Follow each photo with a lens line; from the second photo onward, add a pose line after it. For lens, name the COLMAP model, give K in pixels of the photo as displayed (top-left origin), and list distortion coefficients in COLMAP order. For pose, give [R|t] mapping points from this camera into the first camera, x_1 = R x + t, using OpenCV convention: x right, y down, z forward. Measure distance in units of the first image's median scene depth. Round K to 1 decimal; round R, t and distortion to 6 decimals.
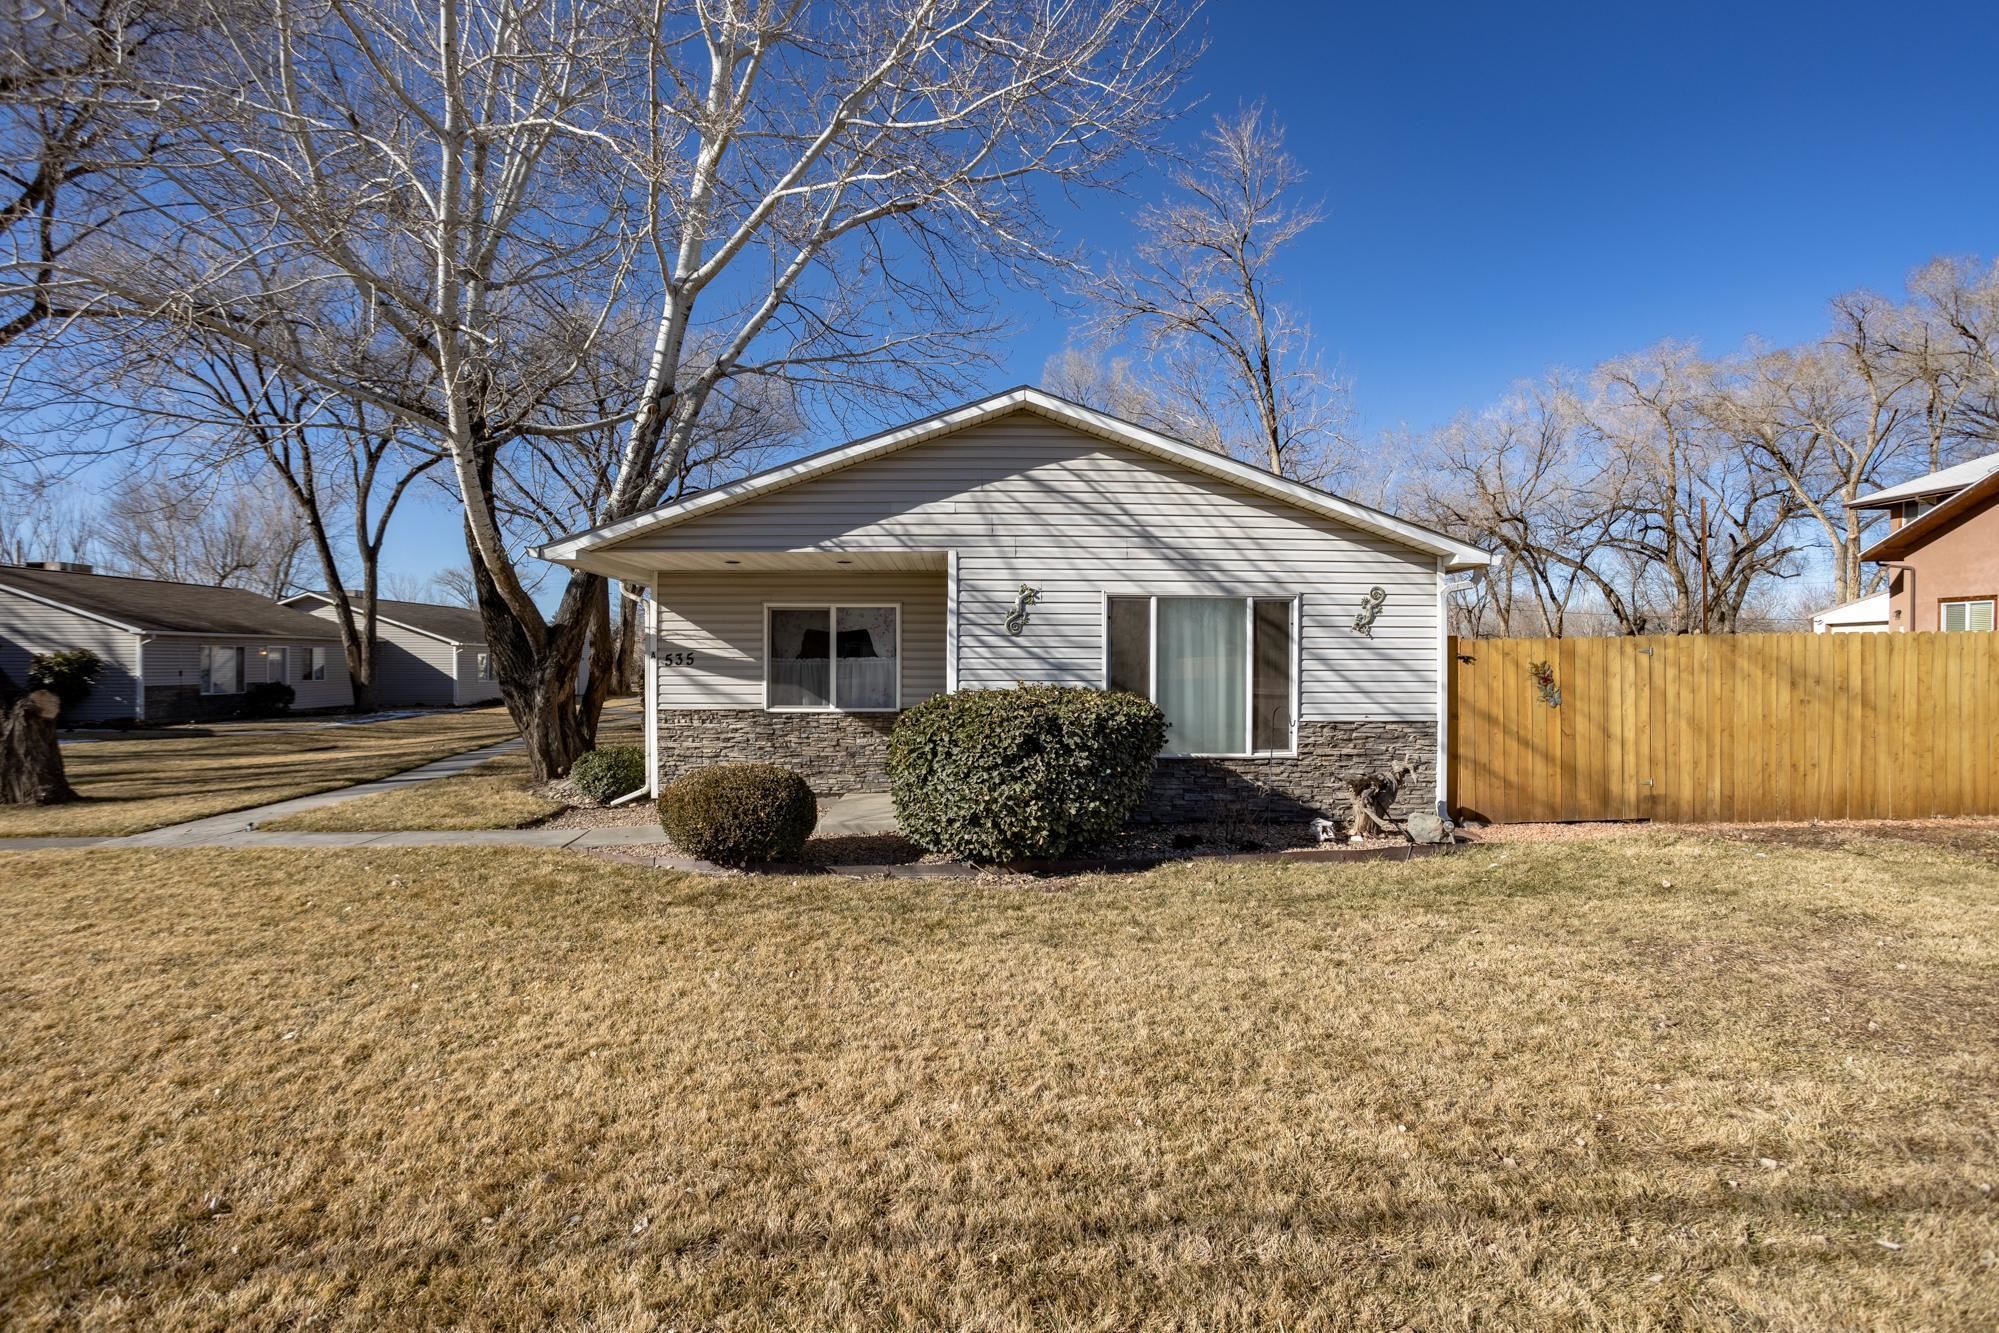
lens RADIAL K [[952.8, 0, 987.8], [0, 952.8, 665.6], [0, 0, 1]] dist [-0.031952, 0.002177]
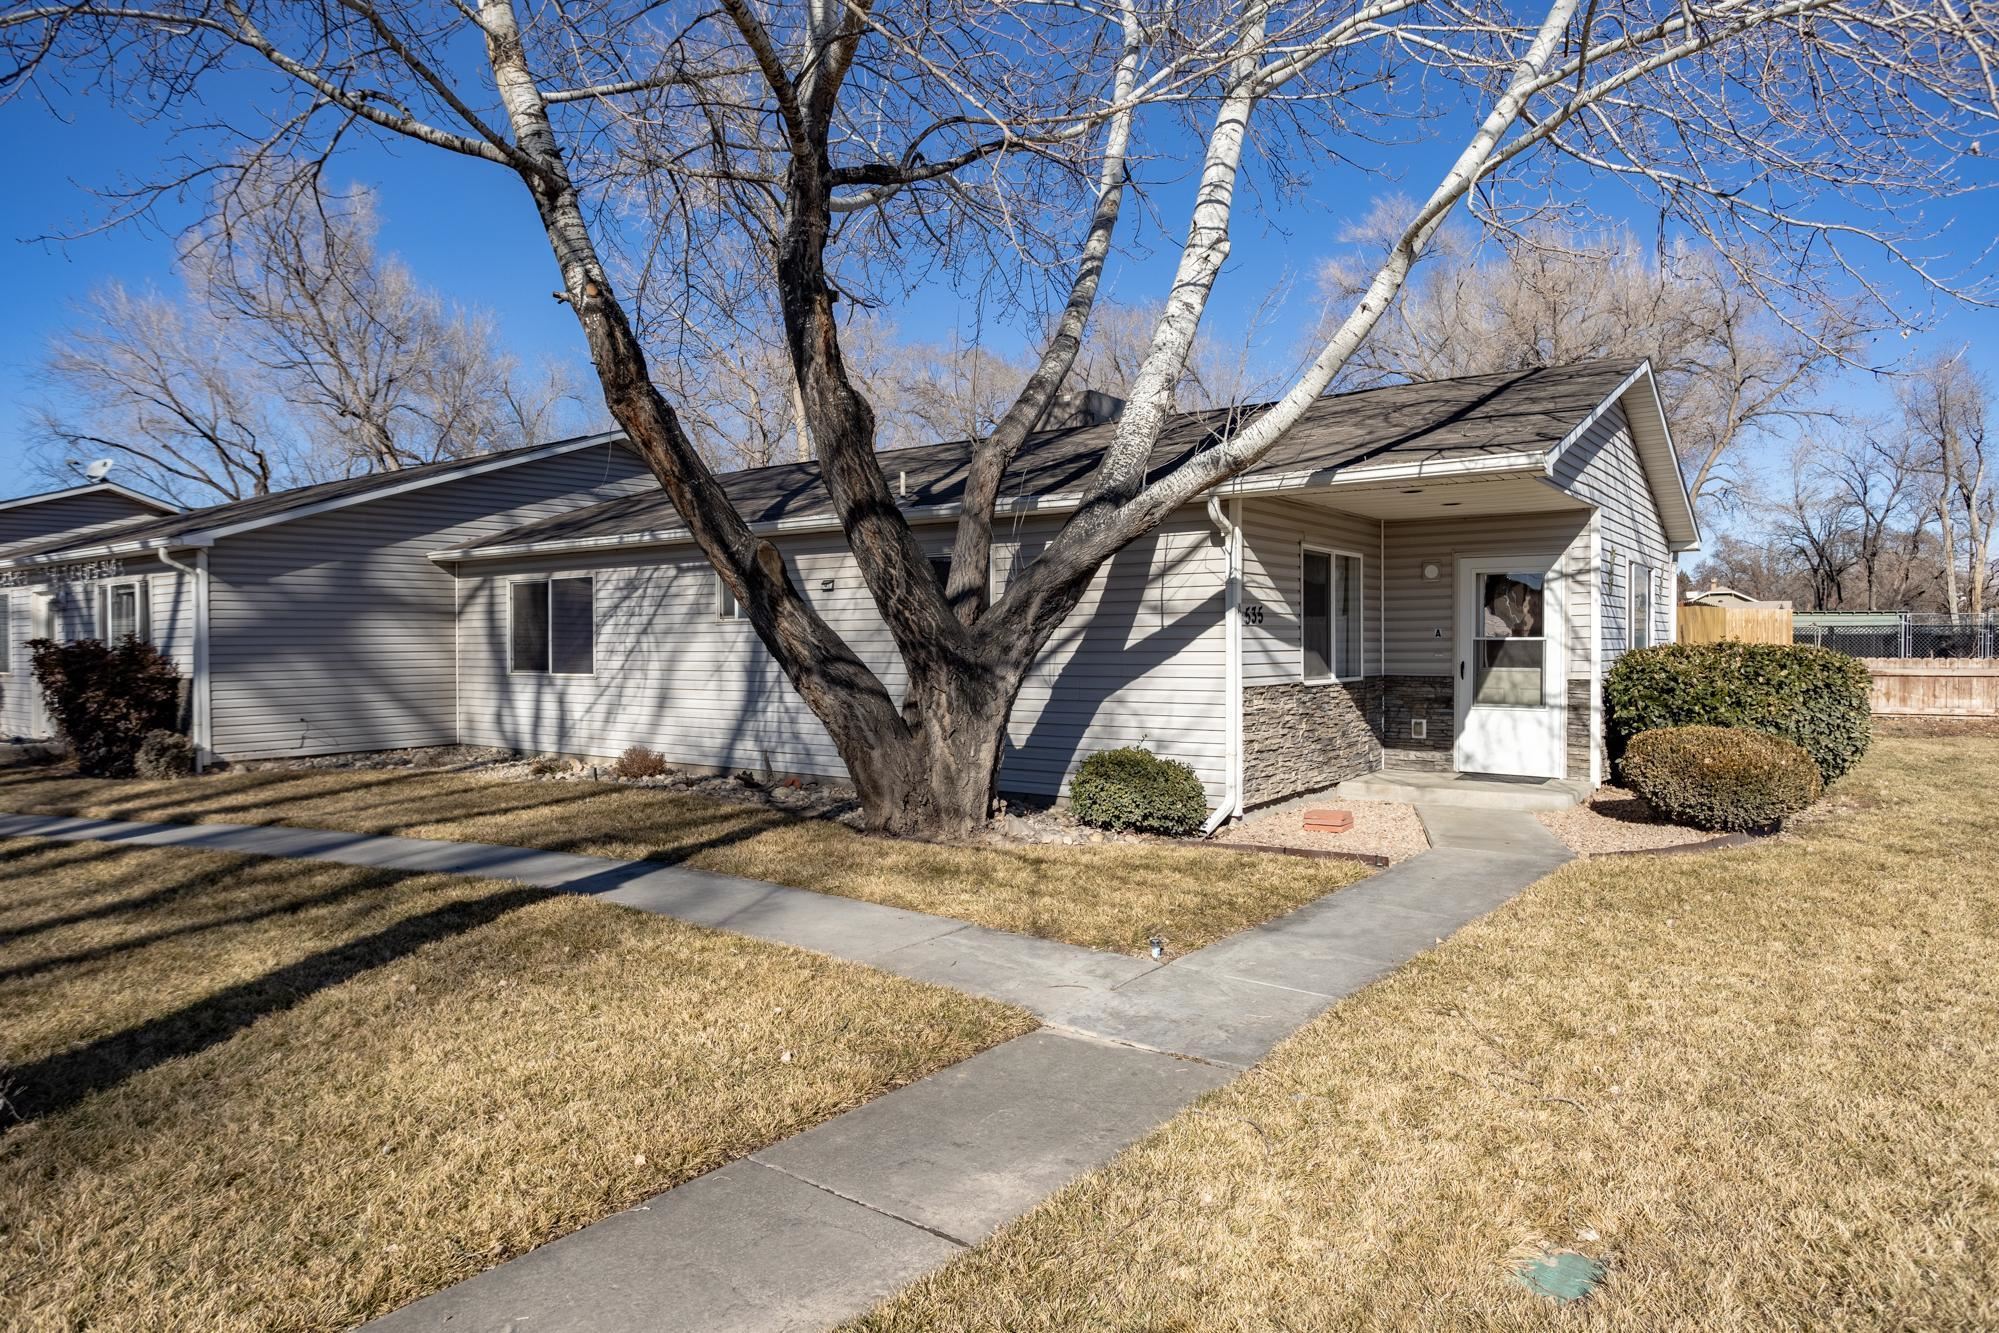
lens RADIAL K [[1194.5, 0, 999.4], [0, 1194.5, 659.0], [0, 0, 1]] dist [-0.020185, -0.000135]
pose [[0.612353, -0.014040, 0.790459, -1.380562], [0.008770, 0.999901, 0.010966, 0.017576], [-0.790535, 0.000218, 0.612416, 0.730850]]
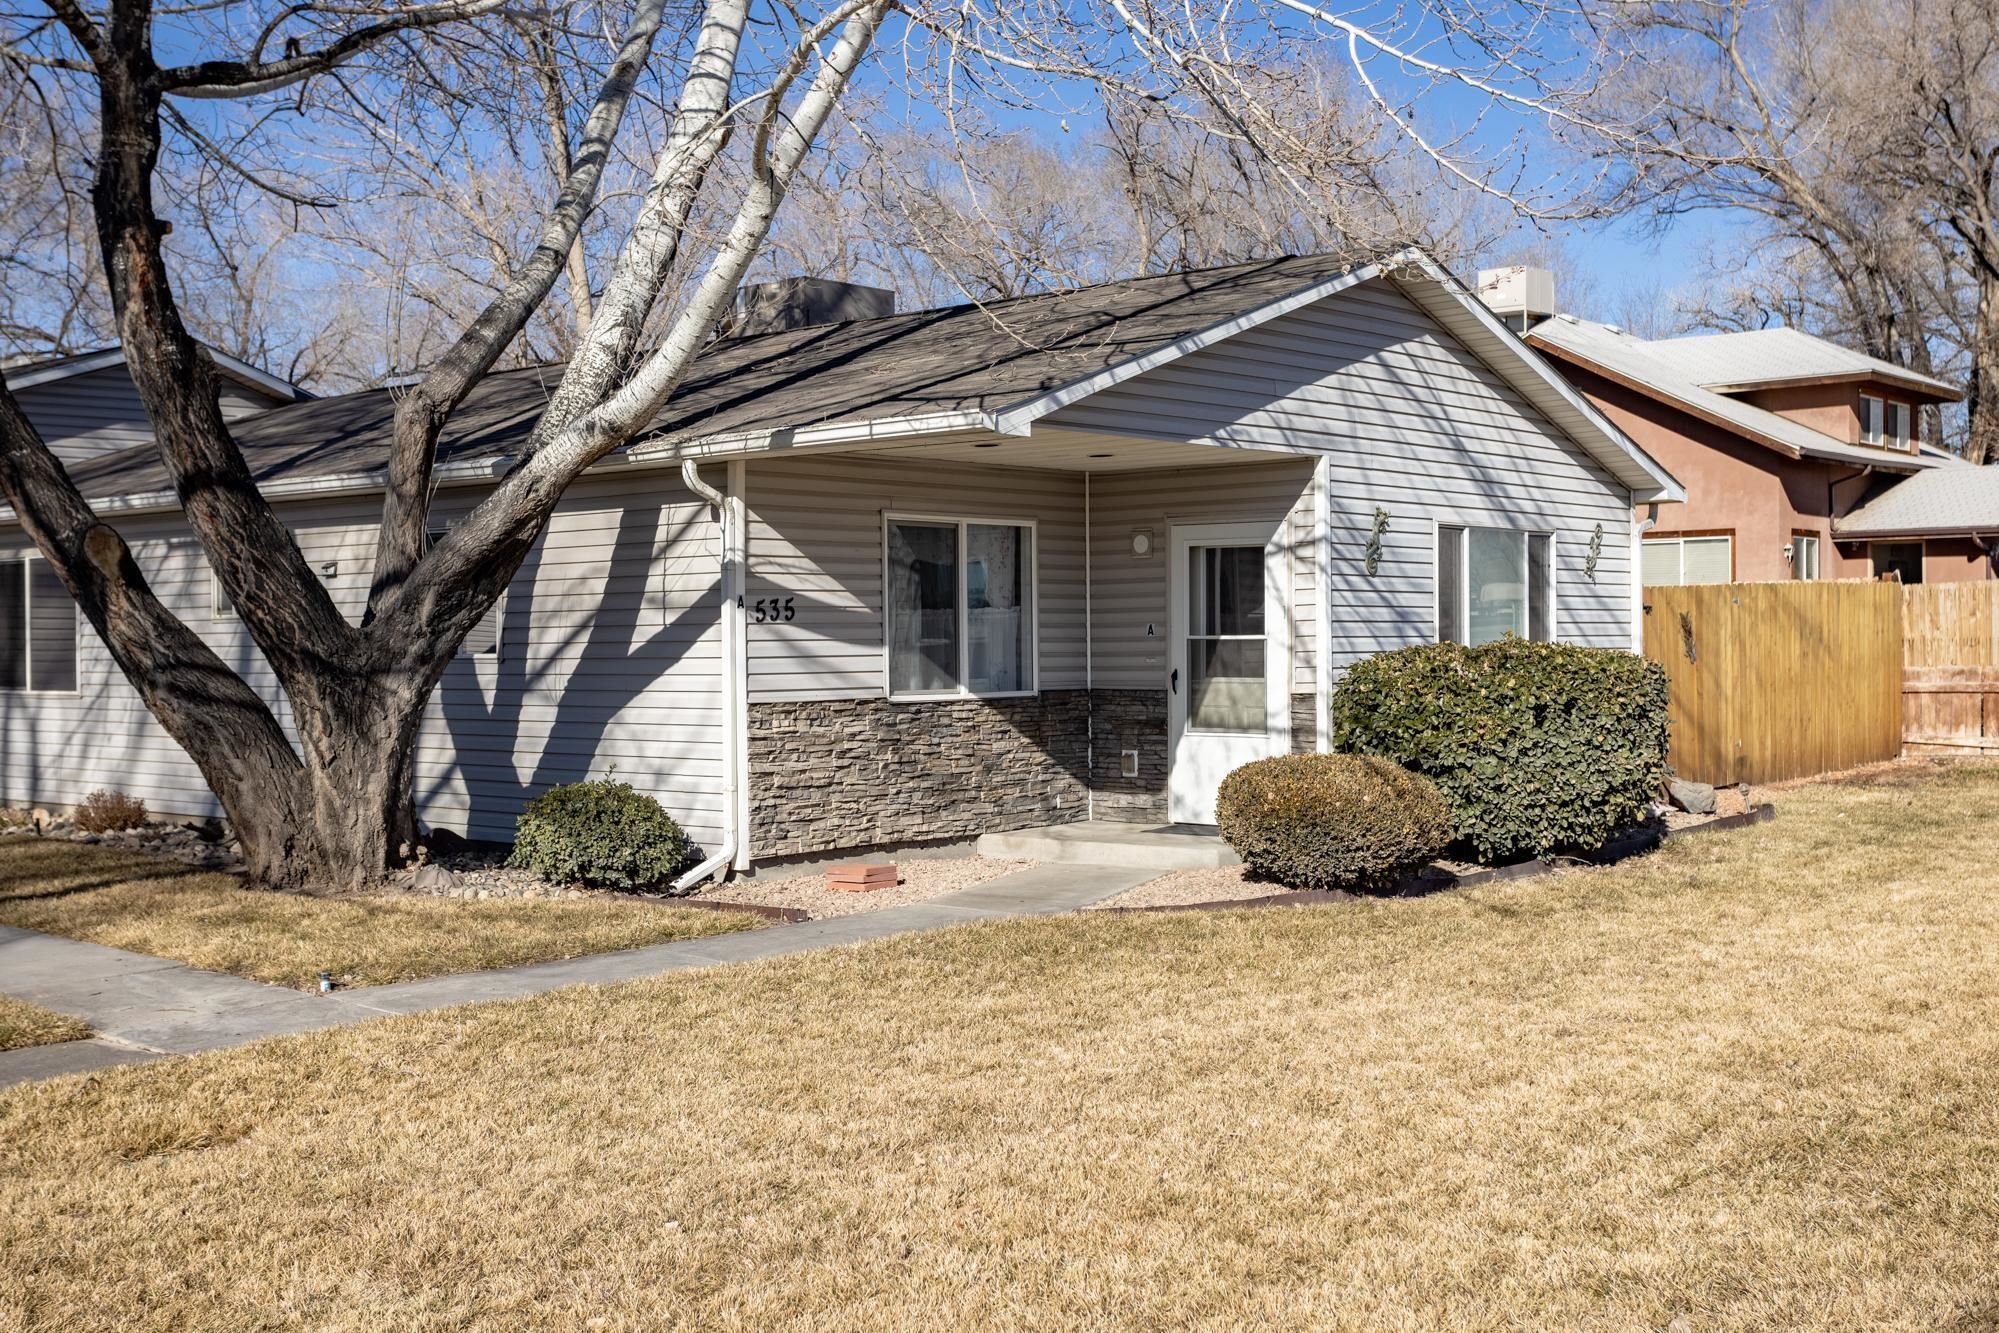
lens RADIAL K [[2168.9, 0, 994.4], [0, 2168.9, 665.7], [0, 0, 1]] dist [0.037600, 0.000000]
pose [[0.678833, -0.015619, 0.734127, -1.390482], [0.013644, 0.999869, 0.008657, 0.019631], [-0.734166, 0.004139, 0.678957, 0.077749]]
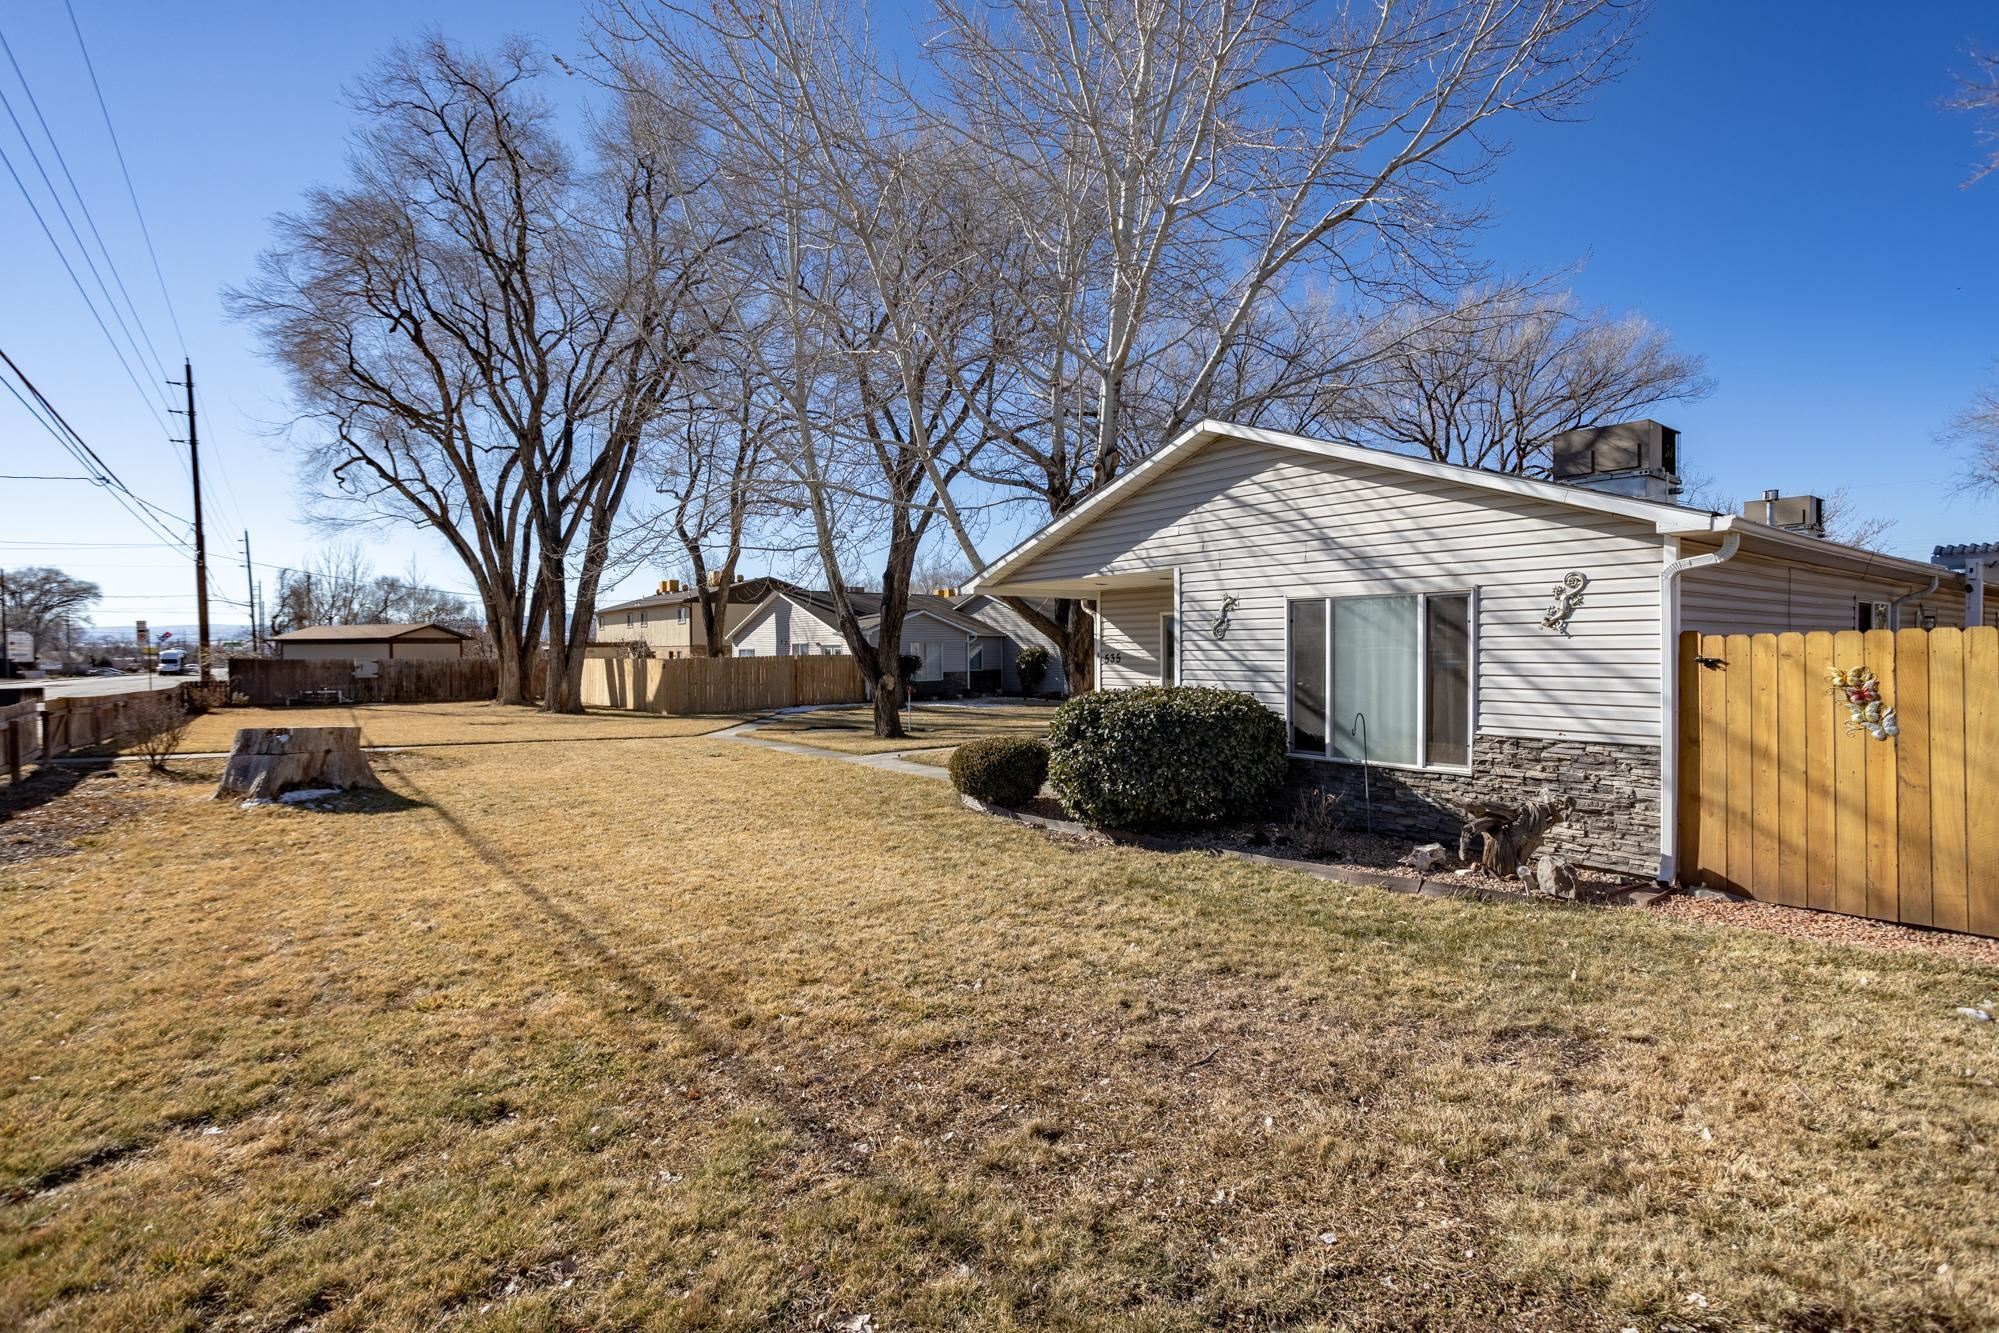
lens RADIAL K [[952.8, 0, 998.6], [0, 952.8, 659.0], [0, 0, 1]] dist [-0.031952, 0.002177]
pose [[0.576498, 0.002228, -0.817095, 0.781527], [0.004834, 0.999969, 0.006138, -0.017268], [0.817084, -0.007489, 0.576470, 0.148739]]
